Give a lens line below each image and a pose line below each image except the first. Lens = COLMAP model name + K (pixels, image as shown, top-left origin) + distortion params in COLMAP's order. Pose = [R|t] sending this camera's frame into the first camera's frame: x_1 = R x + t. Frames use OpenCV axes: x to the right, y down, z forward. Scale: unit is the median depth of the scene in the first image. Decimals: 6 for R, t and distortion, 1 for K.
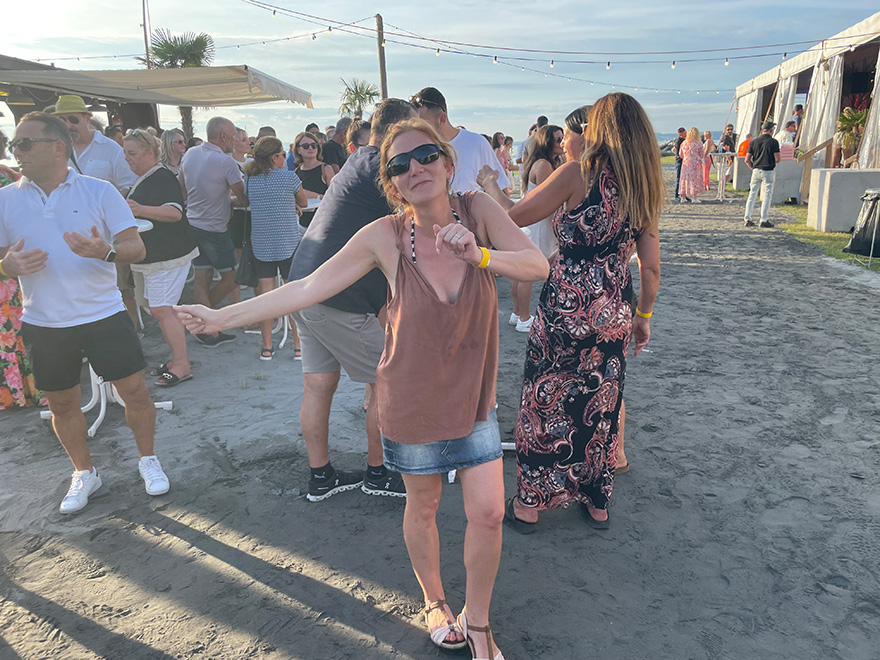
lens RADIAL K [[674.5, 0, 440.0], [0, 674.5, 330.0], [0, 0, 1]] dist [0.002491, -0.059360]
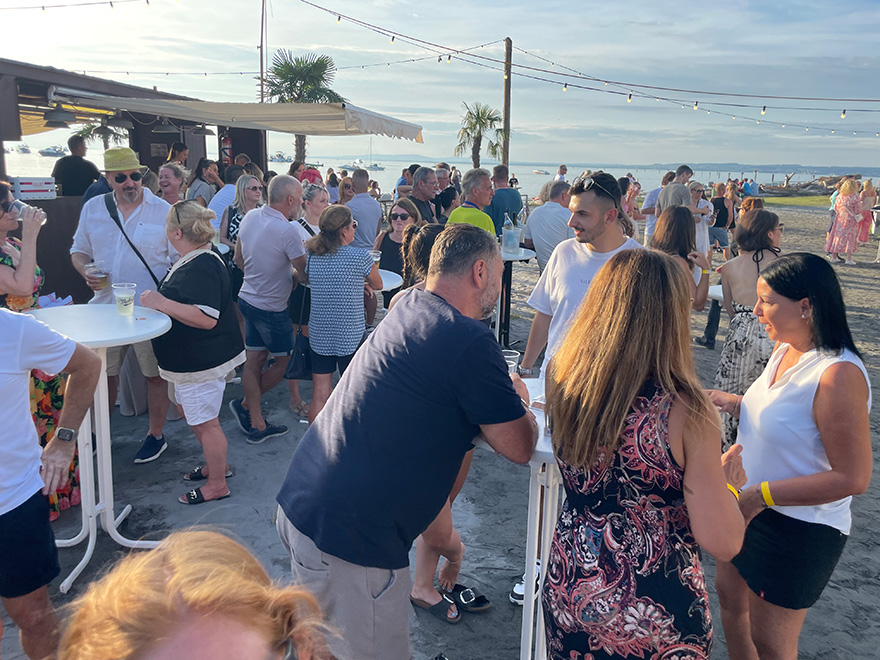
lens RADIAL K [[662.7, 0, 439.7], [0, 662.7, 309.1], [0, 0, 1]] dist [0.004691, -0.056209]
pose [[0.982664, 0.089965, -0.162103, 0.002586], [-0.096534, 0.994779, -0.033100, -0.057047], [0.158279, 0.048175, 0.986218, 0.089726]]
